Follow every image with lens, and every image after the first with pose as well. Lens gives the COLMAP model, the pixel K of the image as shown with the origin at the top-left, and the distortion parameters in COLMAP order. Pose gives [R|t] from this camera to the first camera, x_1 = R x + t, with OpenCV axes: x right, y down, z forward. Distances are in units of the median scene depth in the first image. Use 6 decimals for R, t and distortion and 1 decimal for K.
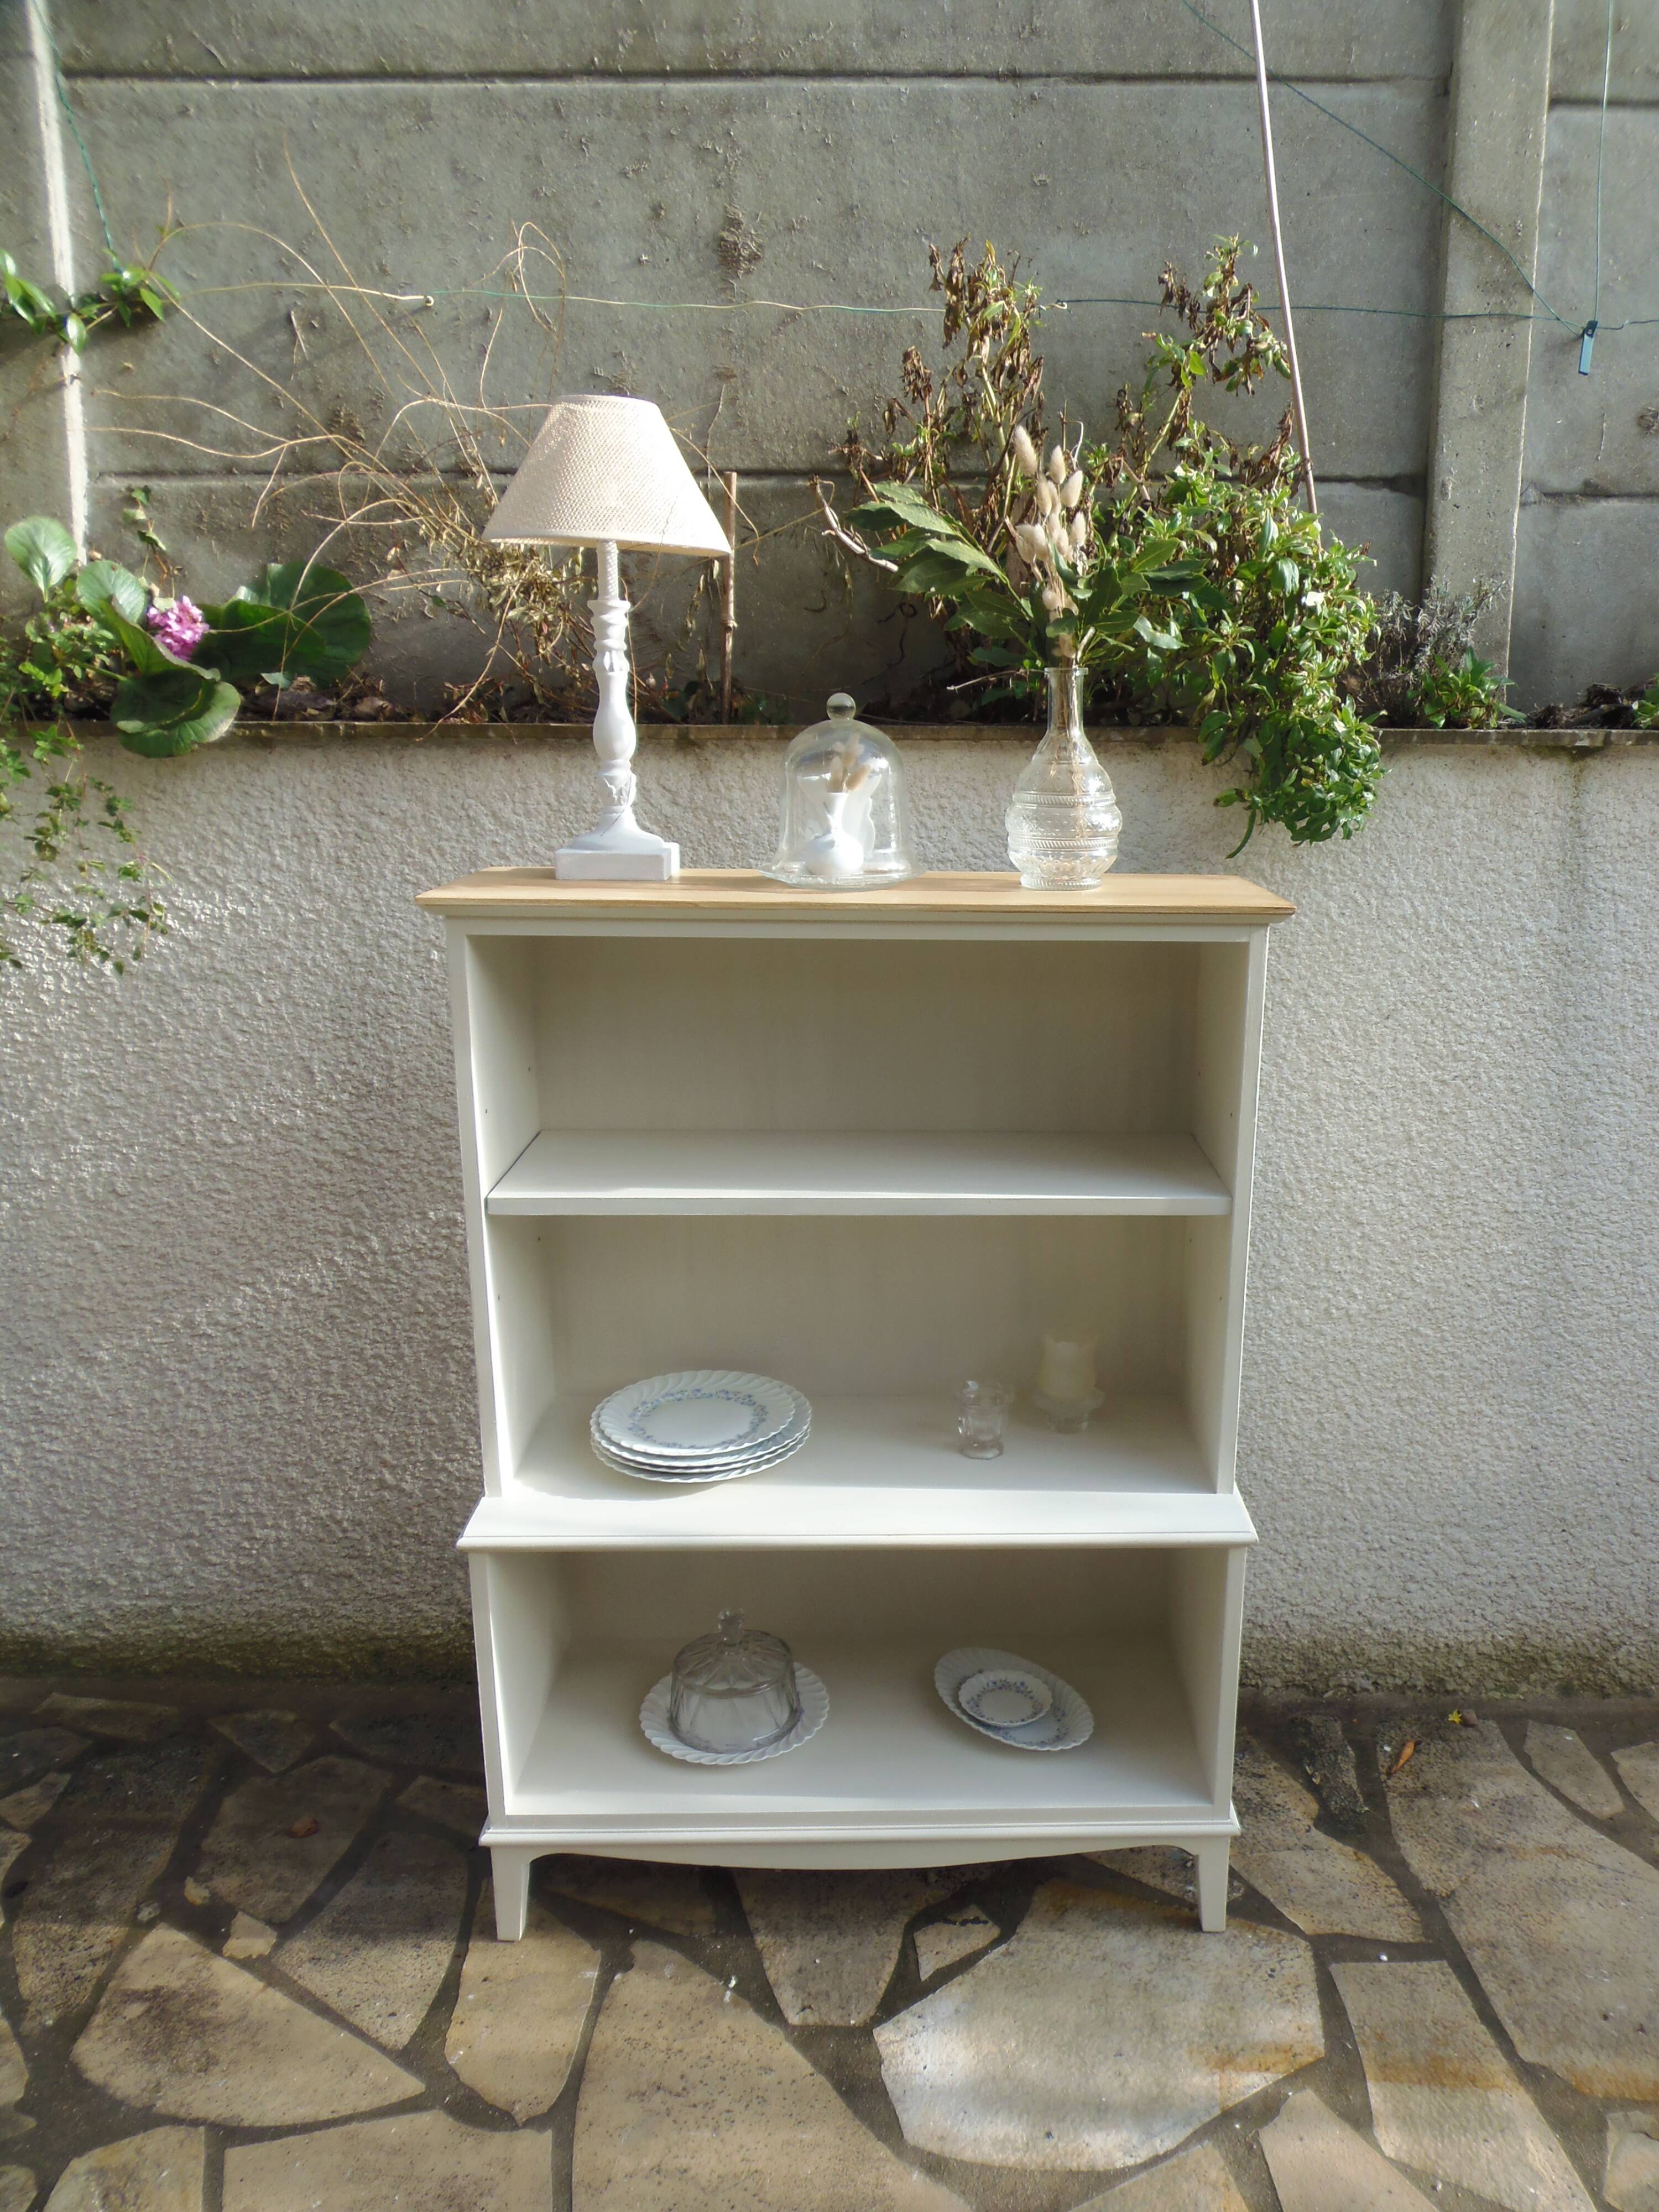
lens RADIAL K [[1602.8, 0, 952.8], [0, 1602.8, 1140.0], [0, 0, 1]] dist [-0.039350, -0.006088]
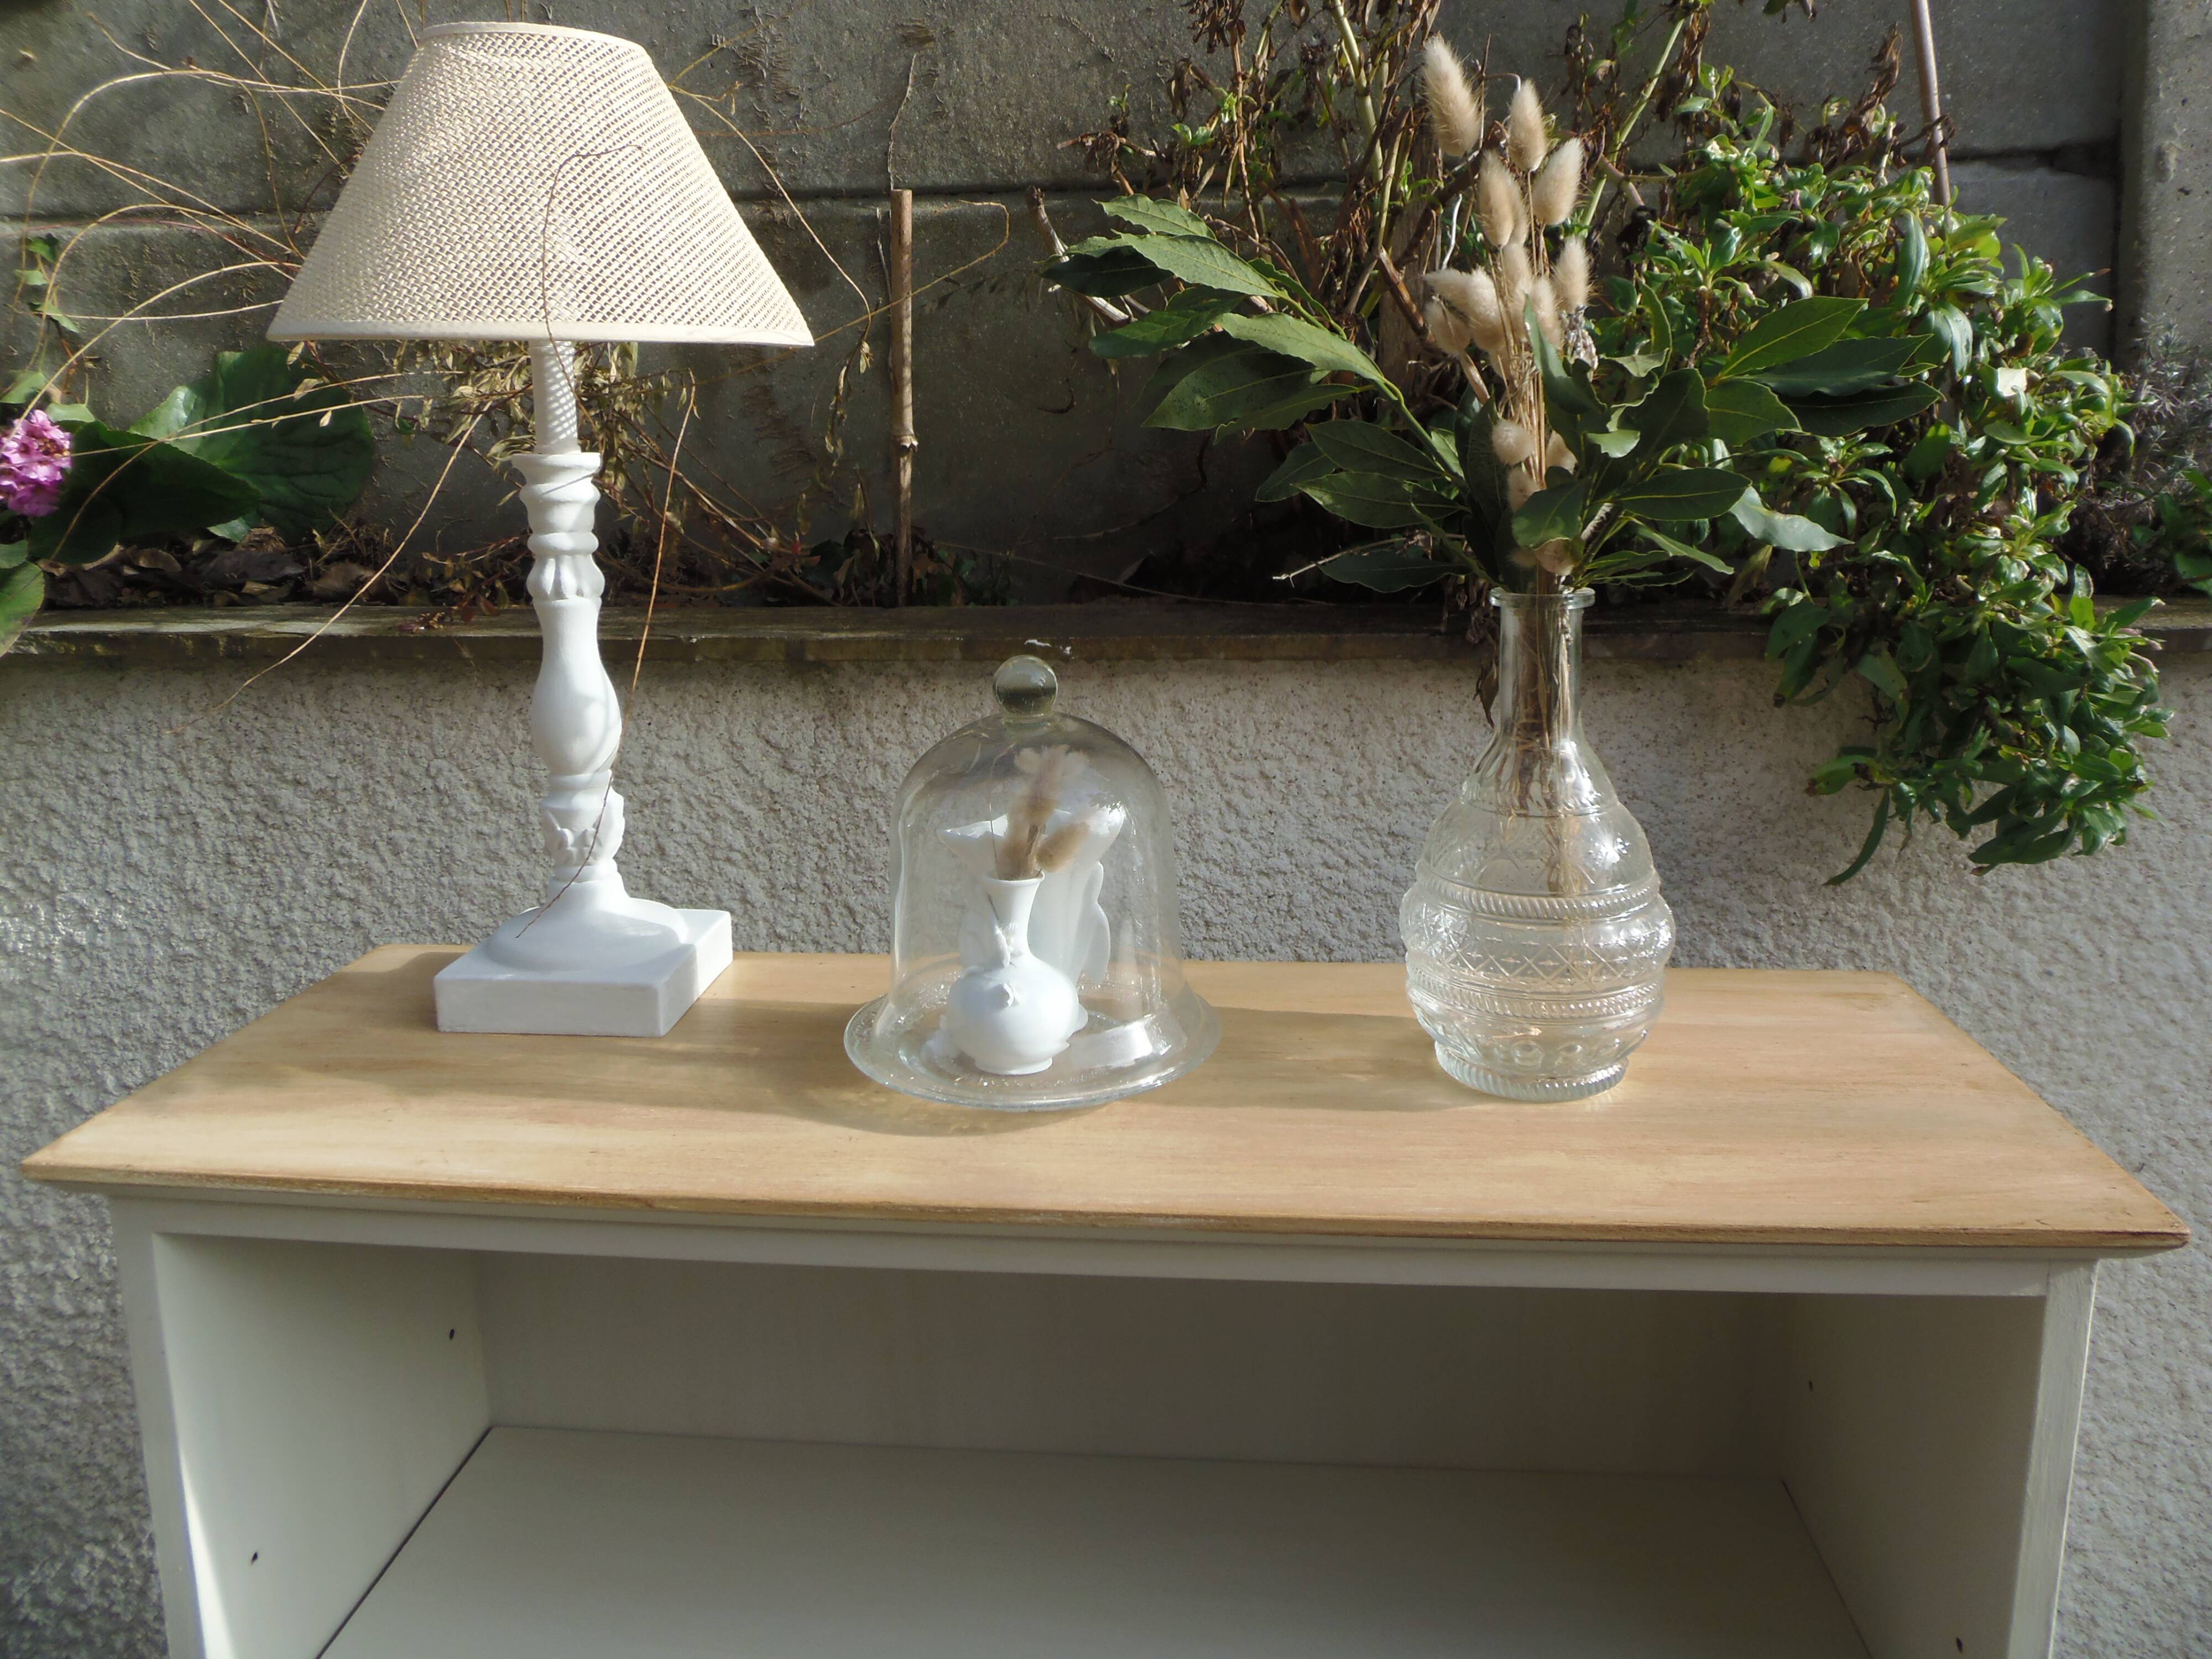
lens RADIAL K [[1612.6, 0, 1108.2], [0, 1612.6, 688.2], [0, 0, 1]] dist [-0.009664, -0.025510]
pose [[0.993100, -0.005392, -0.117143, 0.003812], [-0.006519, 0.994859, -0.101056, -0.175313], [0.117085, 0.101122, 0.987960, 0.436041]]
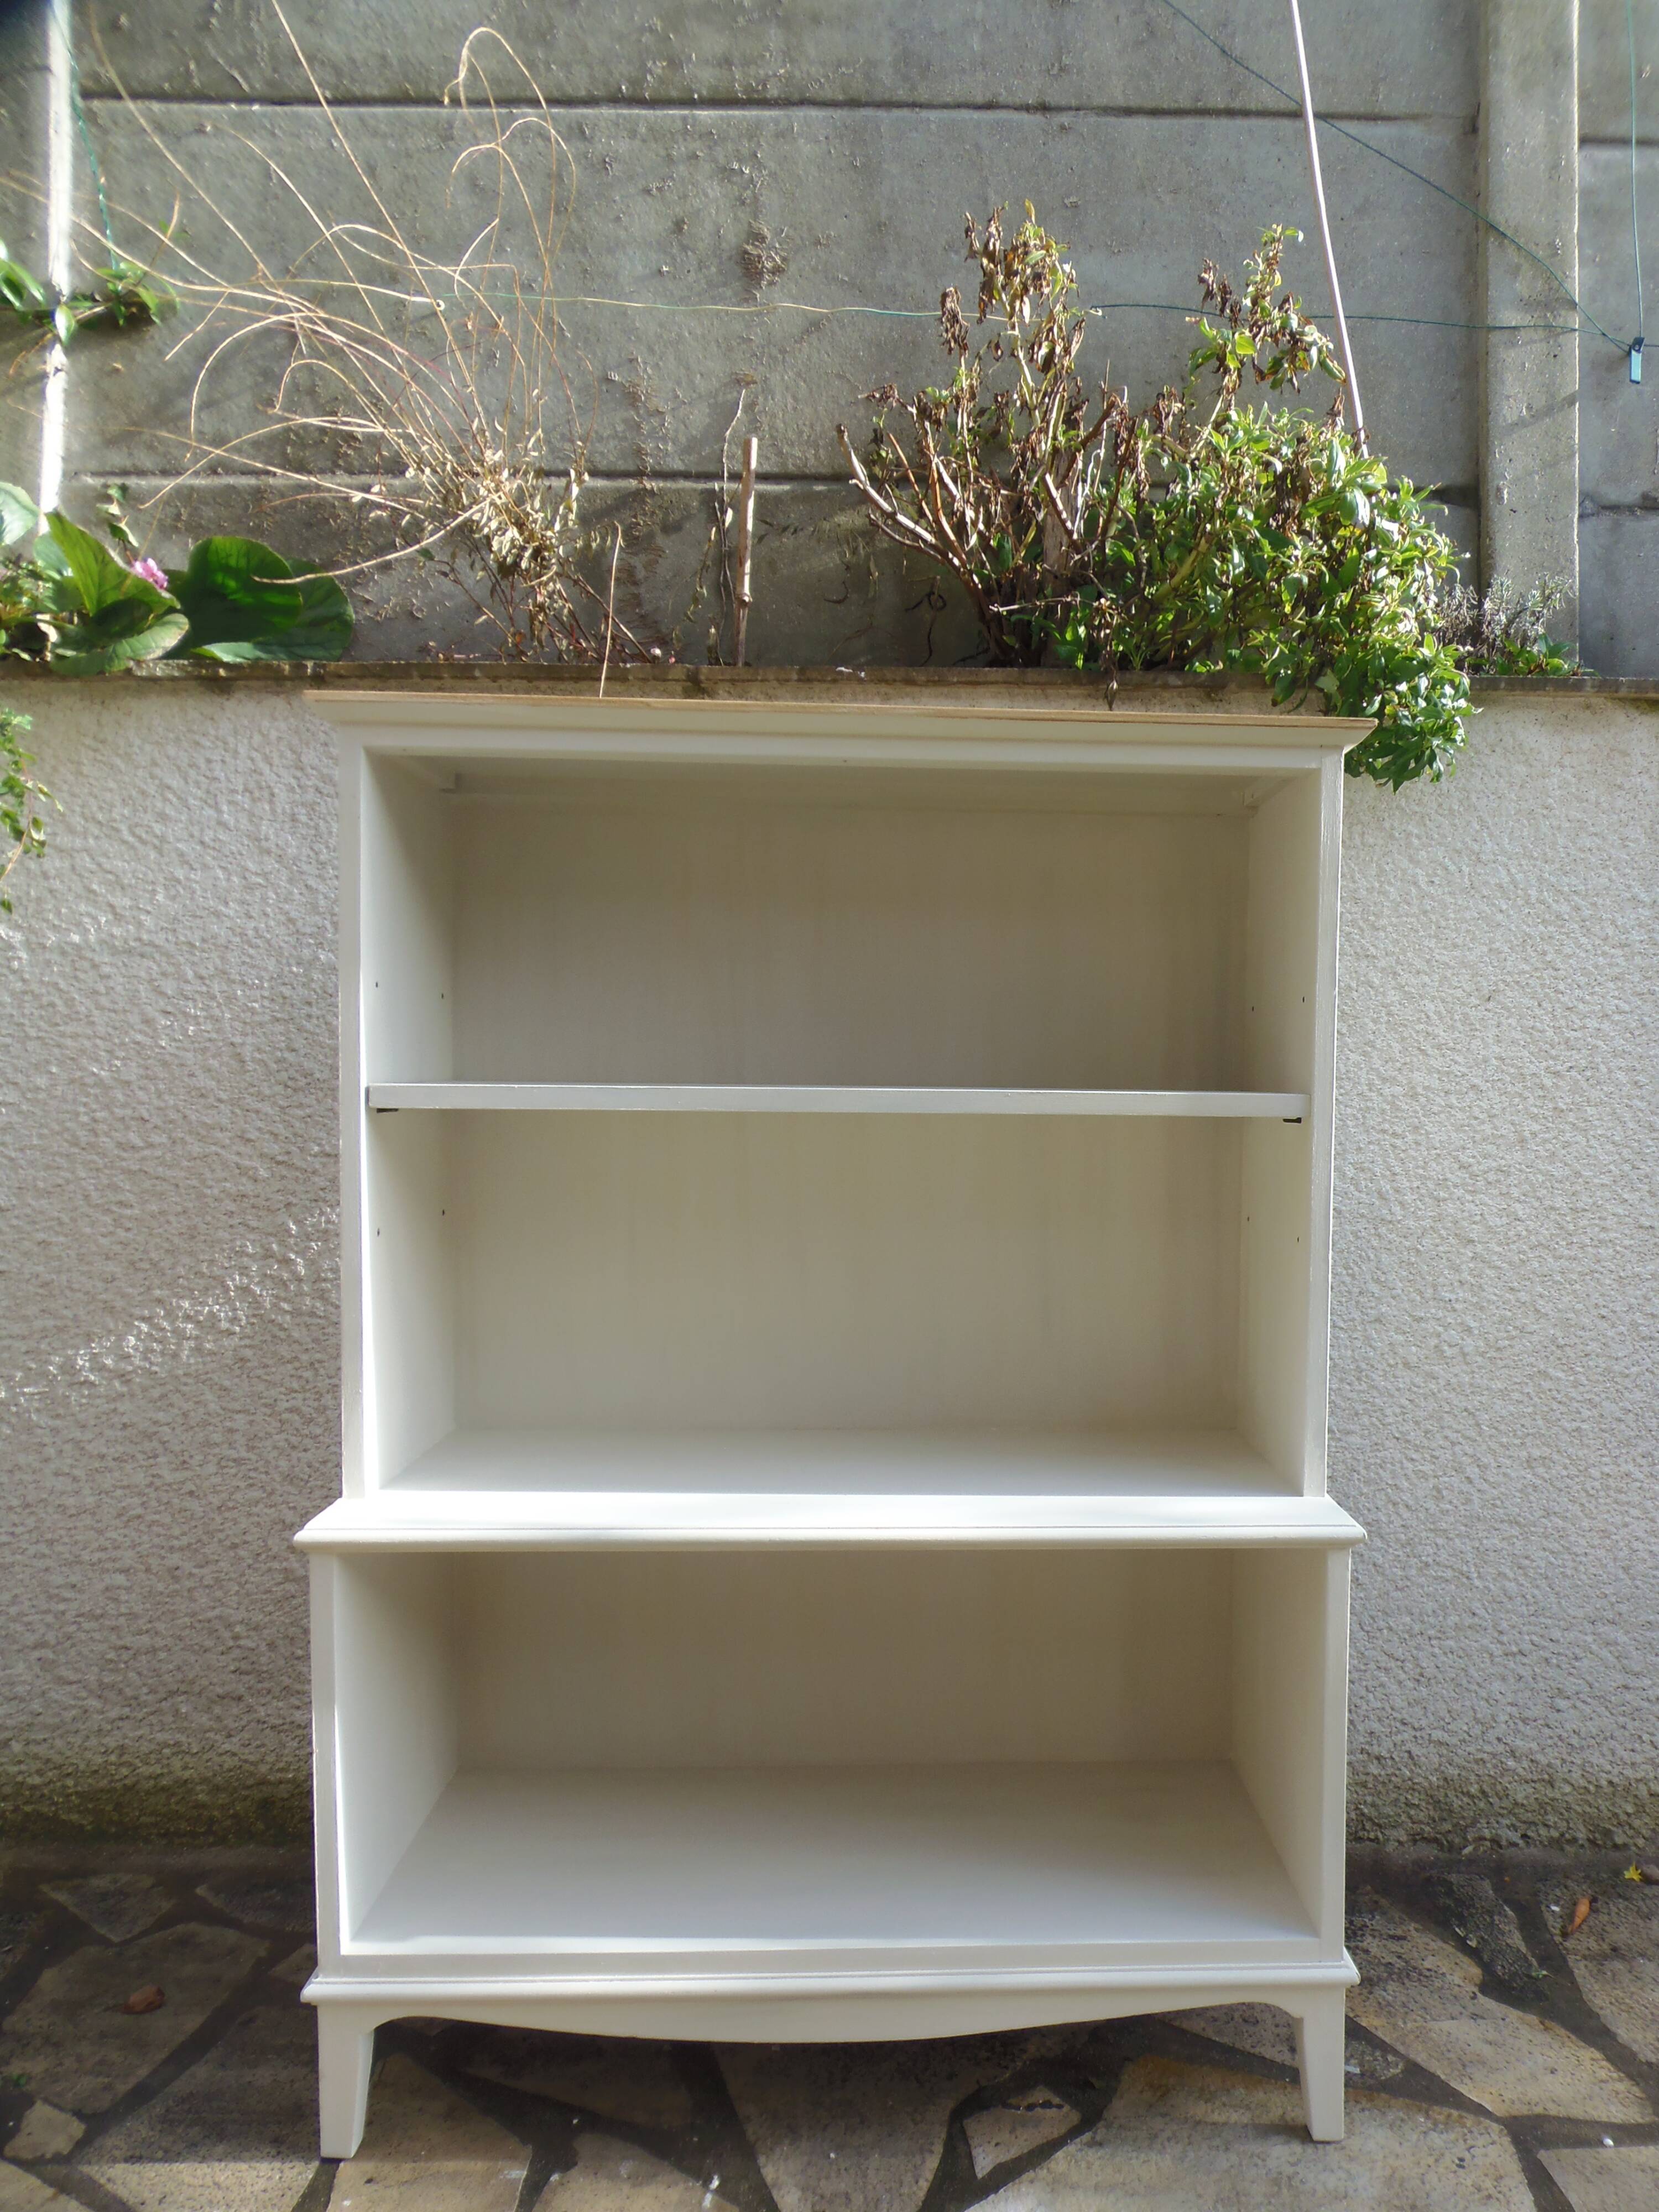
lens RADIAL K [[1602.8, 0, 959.5], [0, 1602.8, 1157.2], [0, 0, 1]] dist [-0.039350, -0.006088]
pose [[0.999804, -0.000979, 0.019785, -0.034757], [0.005137, 0.977425, -0.211219, 0.189792], [-0.019132, 0.211279, 0.977239, 0.168859]]
